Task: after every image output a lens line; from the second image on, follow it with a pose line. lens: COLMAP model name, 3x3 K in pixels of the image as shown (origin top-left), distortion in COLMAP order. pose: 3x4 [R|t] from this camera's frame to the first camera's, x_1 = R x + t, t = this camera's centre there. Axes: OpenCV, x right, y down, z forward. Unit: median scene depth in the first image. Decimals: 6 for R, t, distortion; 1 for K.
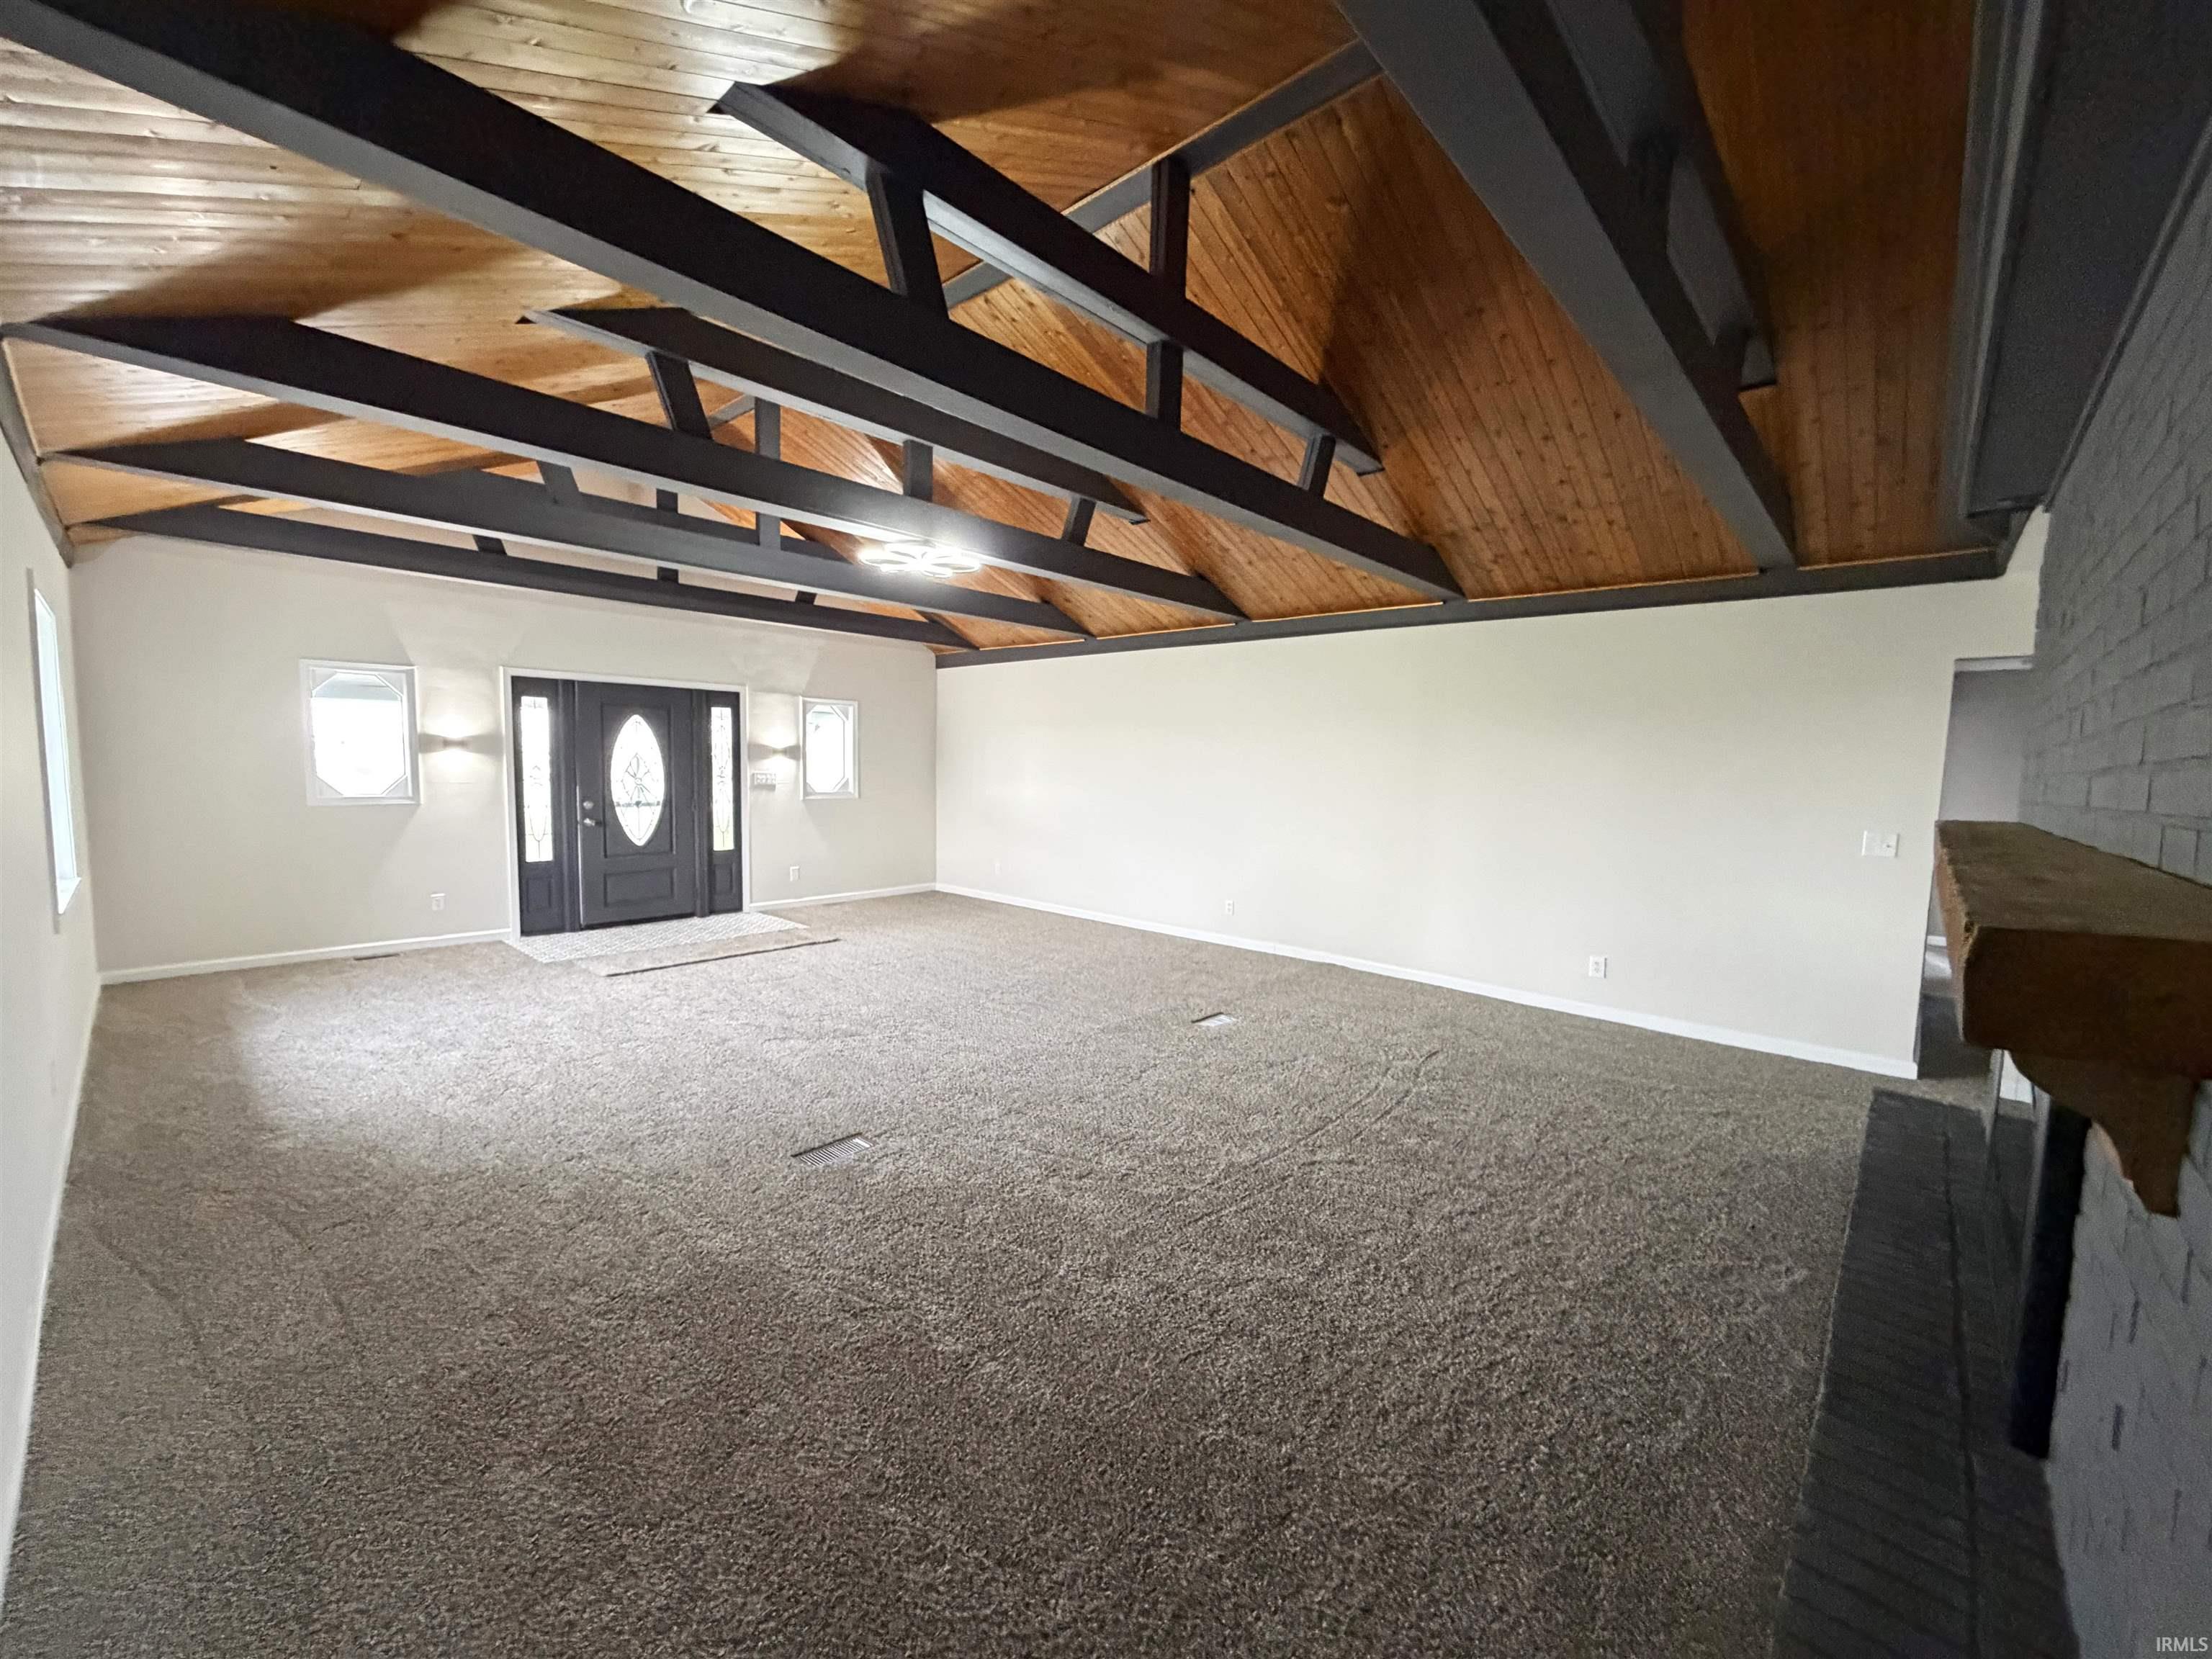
lens RADIAL K [[880.1, 0, 1097.0], [0, 880.1, 834.1], [0, 0, 1]] dist [-0.000326, 0.000157]
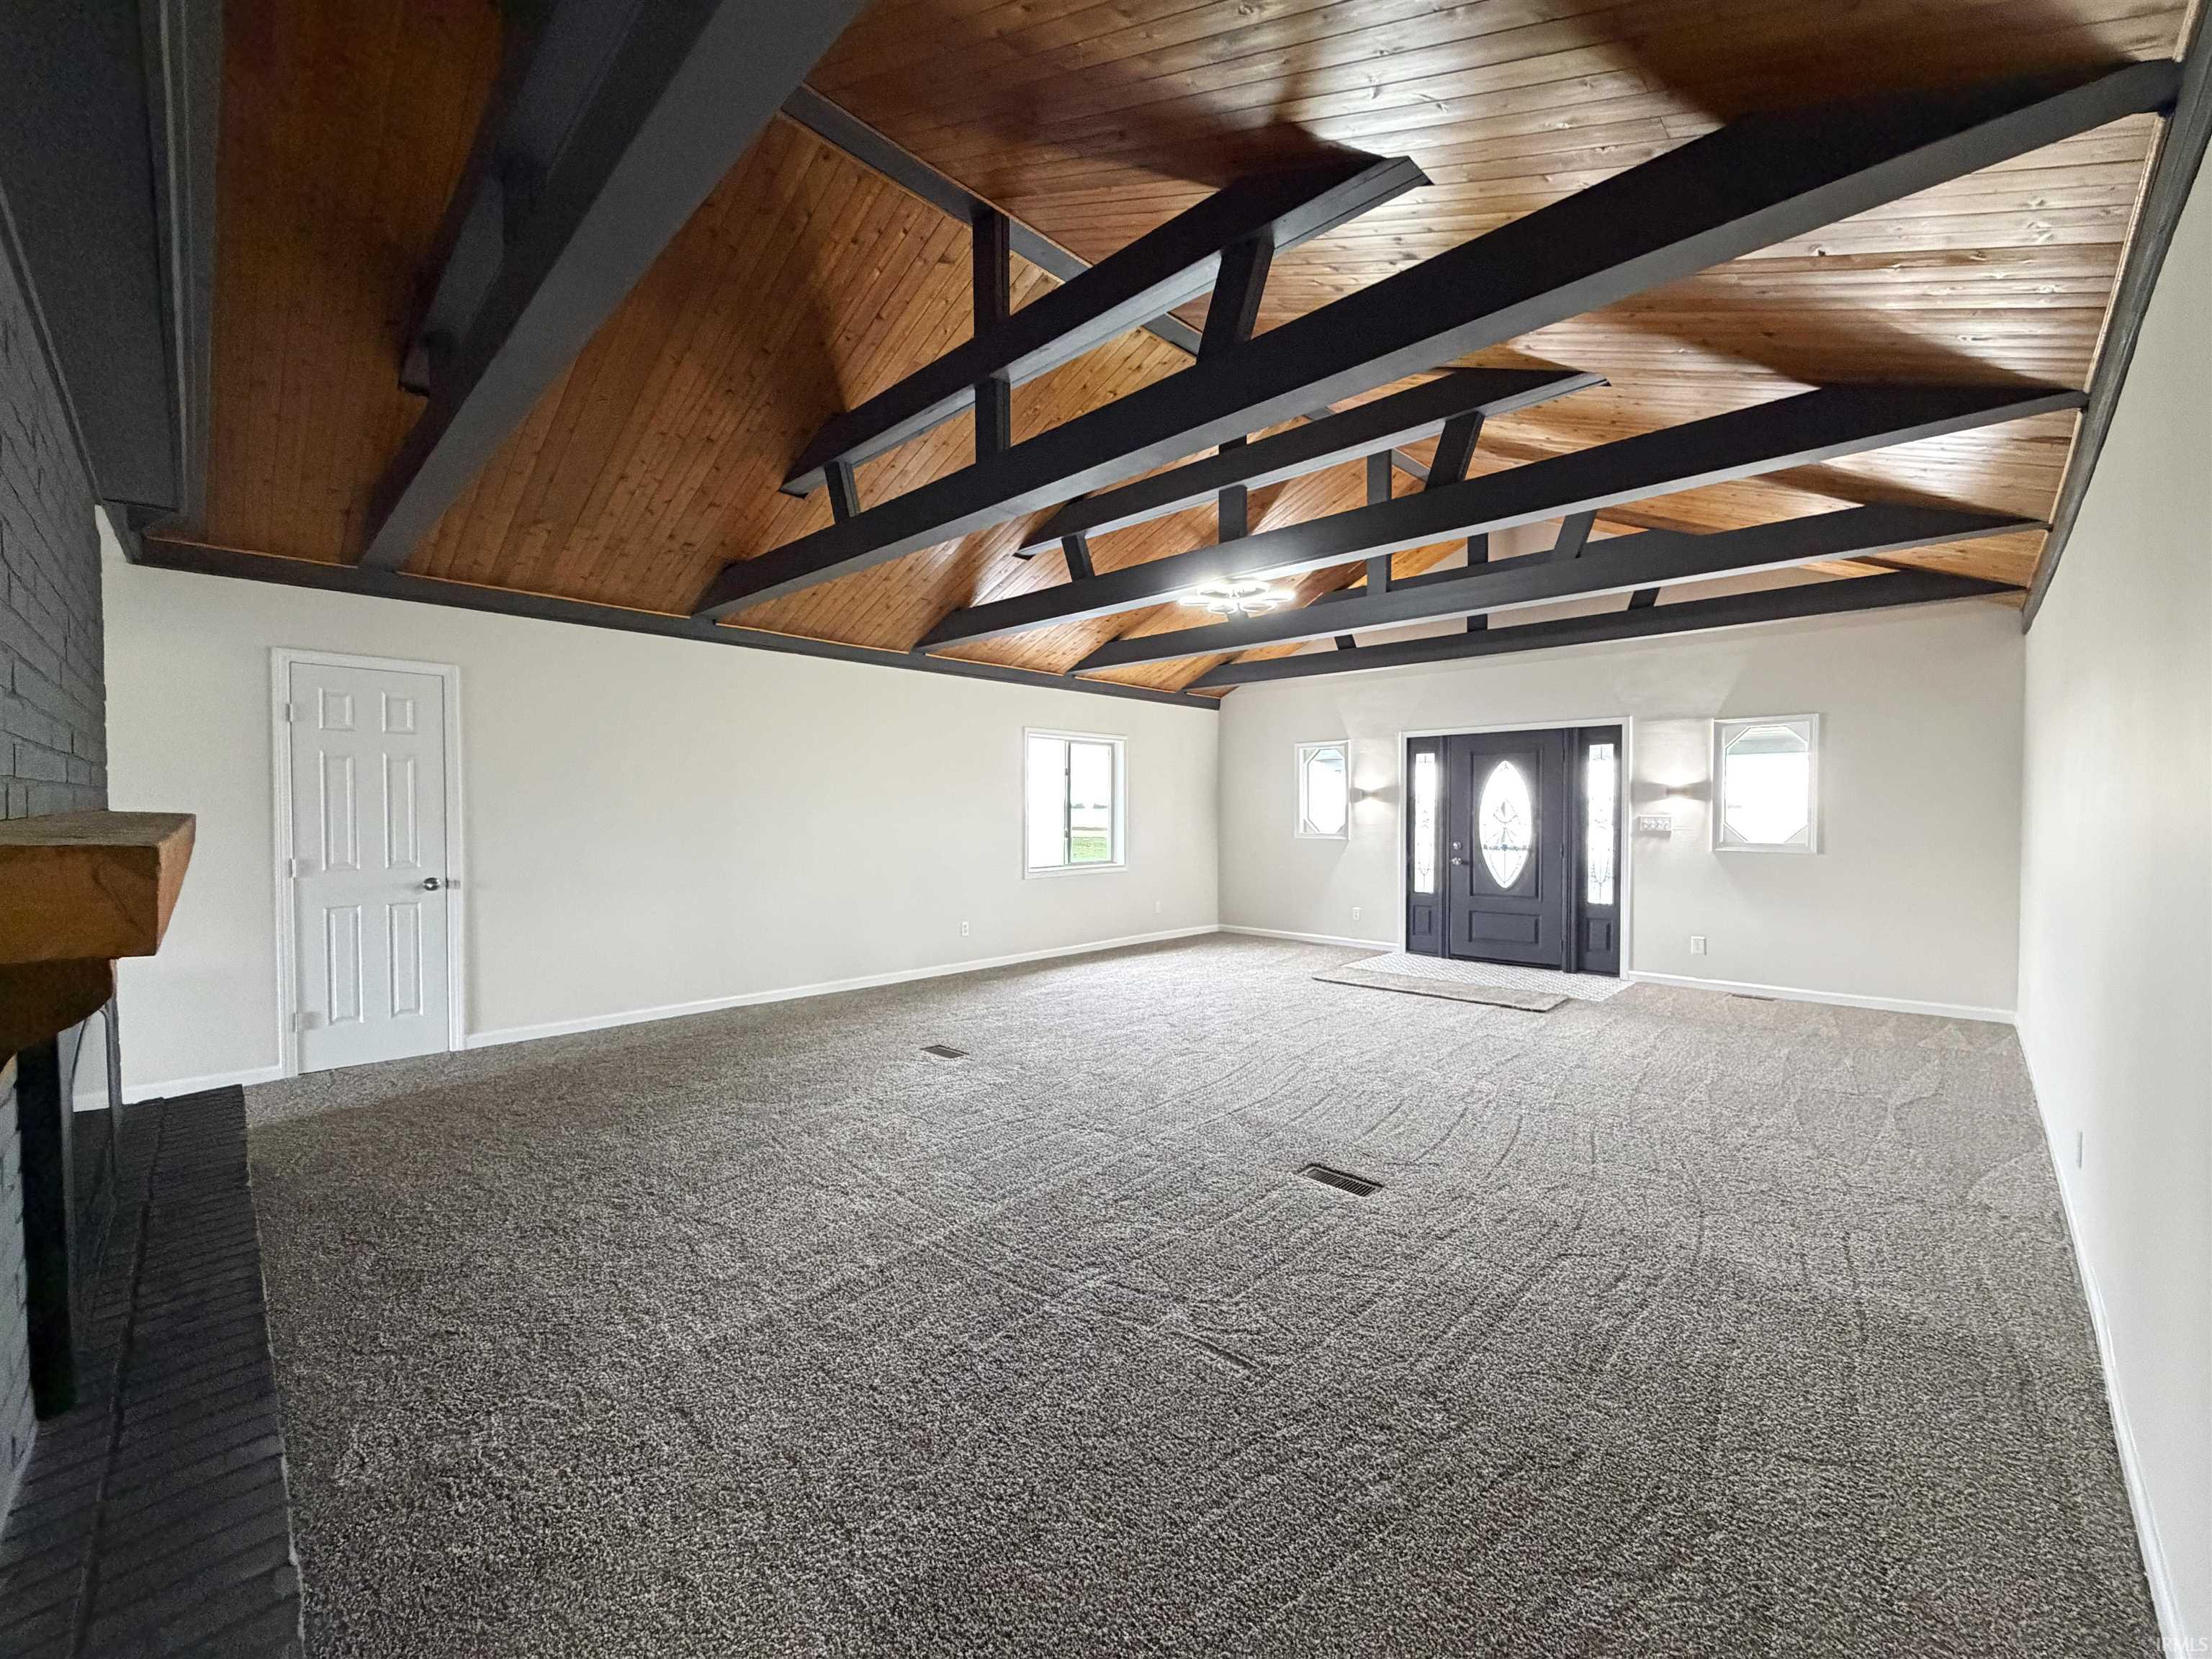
lens RADIAL K [[880.1, 0, 1097.0], [0, 880.1, 834.1], [0, 0, 1]] dist [-0.000326, 0.000157]
pose [[-0.026114, 0.006561, -0.999637, 0.537059], [-0.082411, 0.996560, 0.008694, -0.019702], [0.996256, 0.082608, -0.025484, 0.571341]]
